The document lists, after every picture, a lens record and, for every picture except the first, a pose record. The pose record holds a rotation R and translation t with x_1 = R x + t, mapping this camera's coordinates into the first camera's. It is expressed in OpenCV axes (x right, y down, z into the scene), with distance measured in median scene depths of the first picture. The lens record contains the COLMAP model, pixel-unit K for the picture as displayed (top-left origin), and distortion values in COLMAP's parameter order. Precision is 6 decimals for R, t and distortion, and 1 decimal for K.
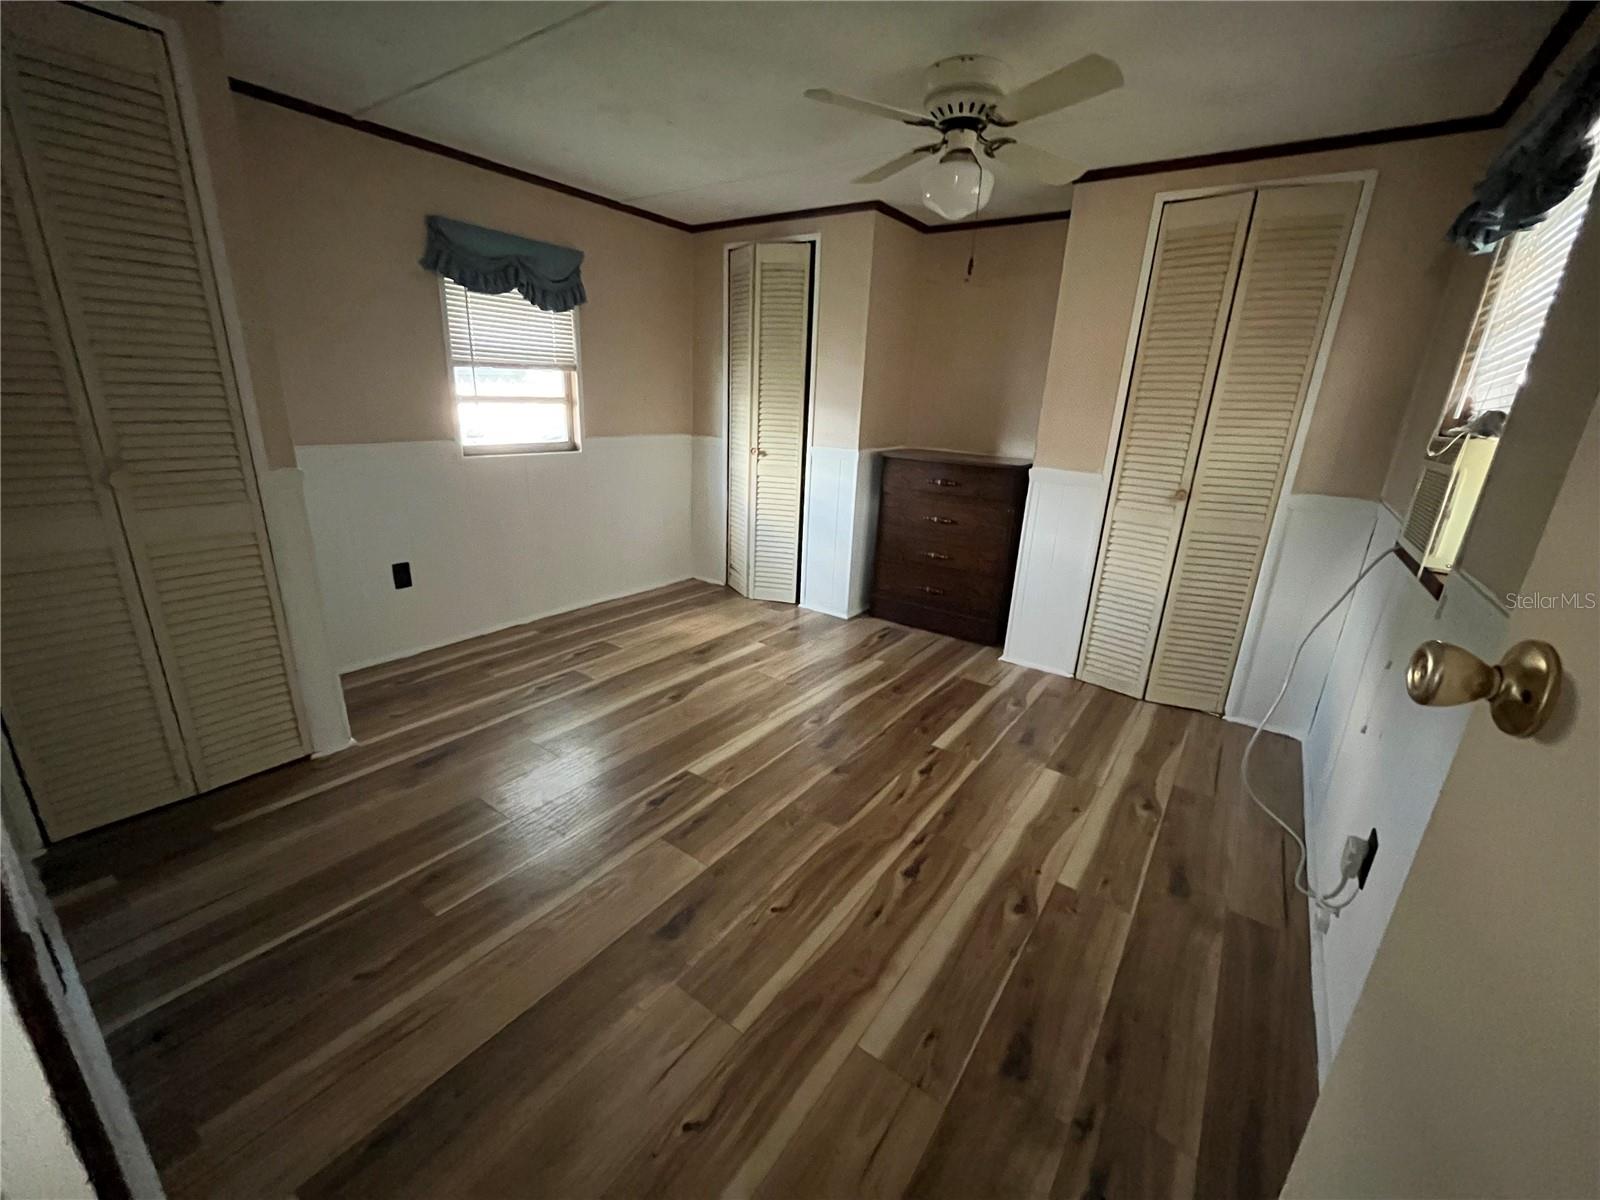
lens RADIAL K [[650.7, 0, 799.0], [0, 650.7, 598.1], [0, 0, 1]] dist [-0.000807, -0.000333]
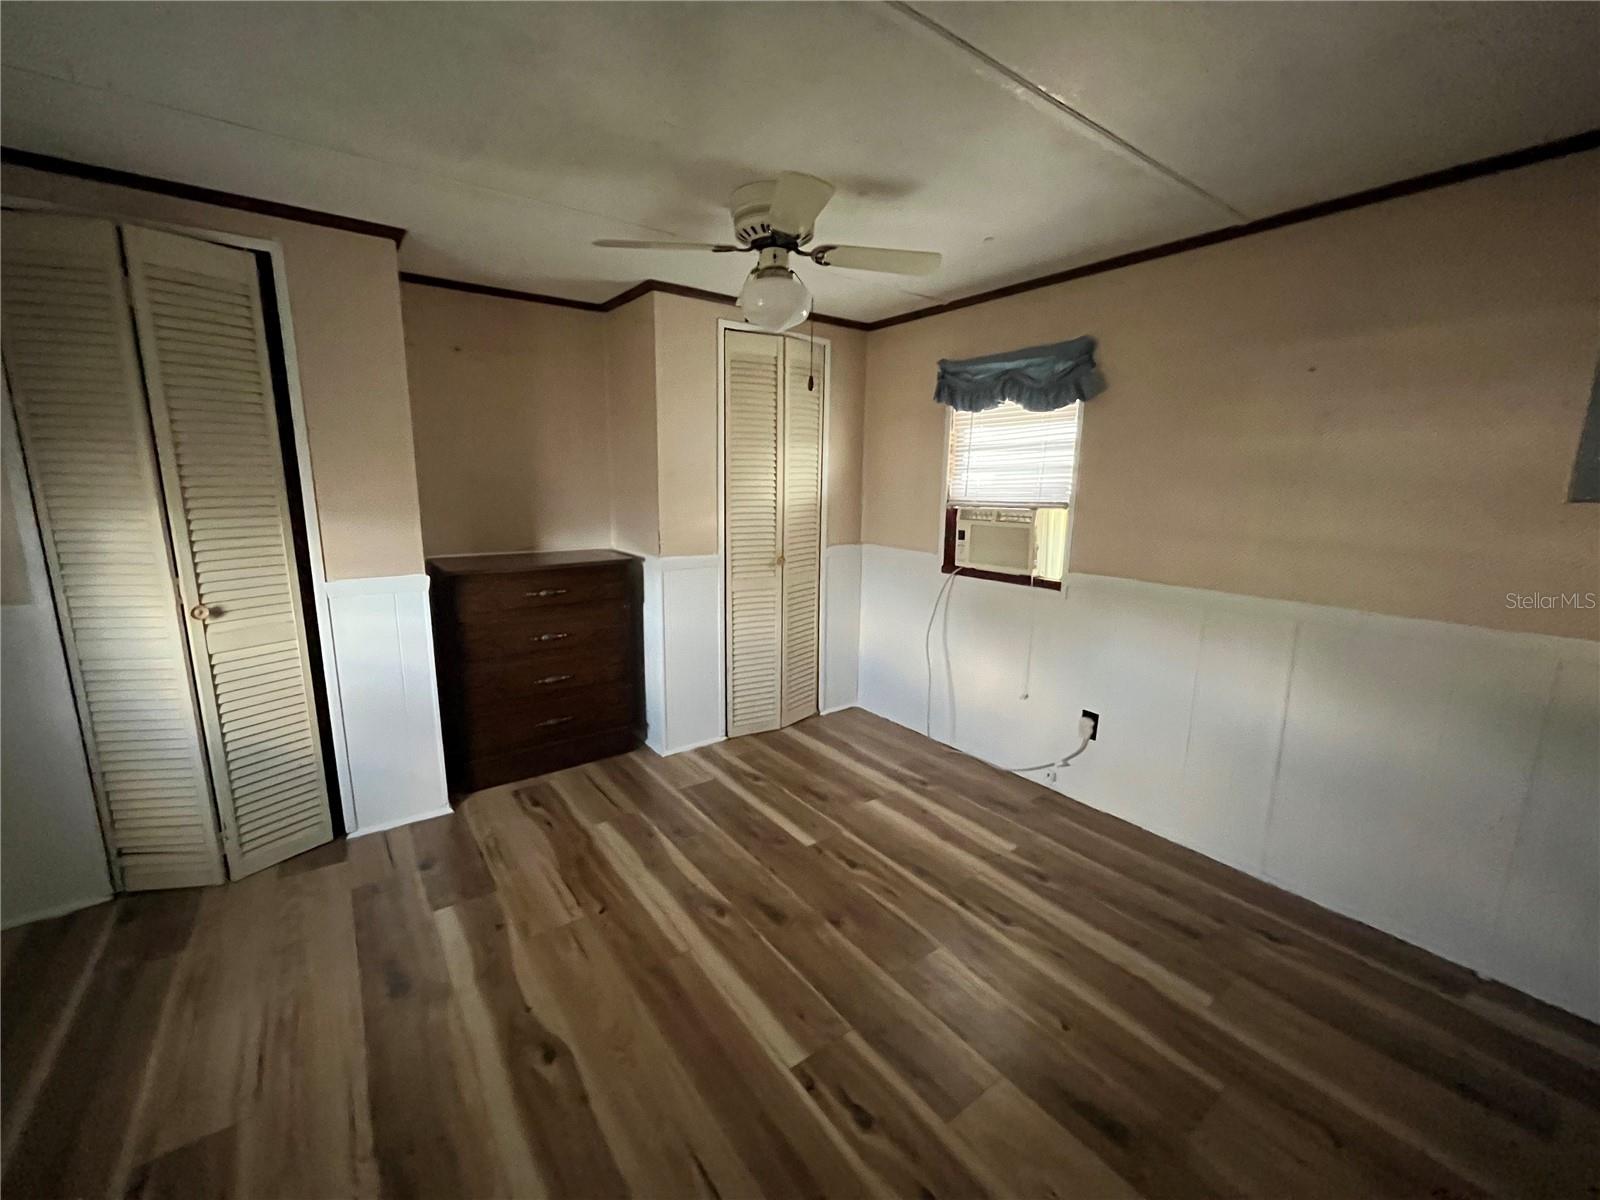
lens RADIAL K [[647.1, 0, 800.0], [0, 647.1, 600.0], [0, 0, 1]] dist [-0.002796, -0.000014]
pose [[0.304318, -0.217429, 0.927424, -0.592491], [0.285233, 0.949729, 0.129064, -0.243384], [-0.908863, 0.225255, 0.351038, 0.557420]]
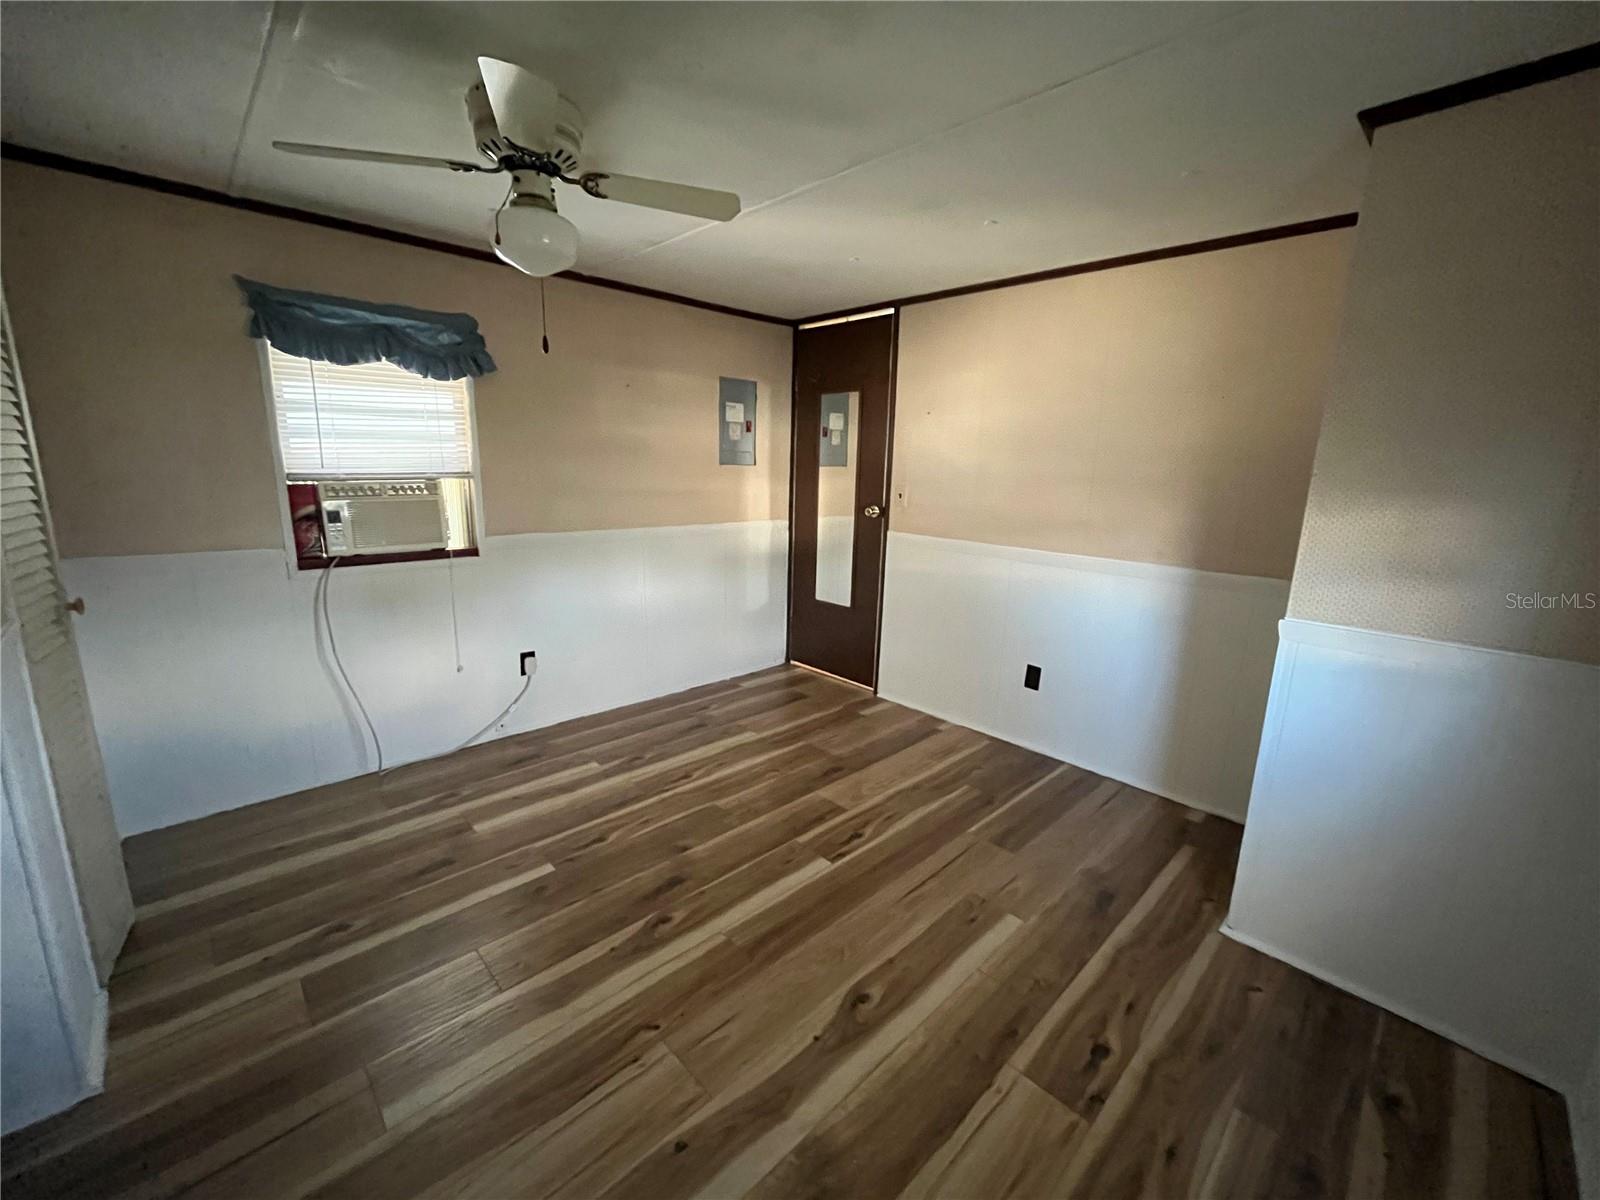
lens RADIAL K [[647.1, 0, 800.0], [0, 647.1, 600.0], [0, 0, 1]] dist [-0.002796, -0.000014]
pose [[-0.981784, -0.106647, 0.157249, -0.204115], [-0.015429, 0.869631, 0.493461, -0.496557], [-0.189375, 0.482045, -0.855435, 1.435219]]
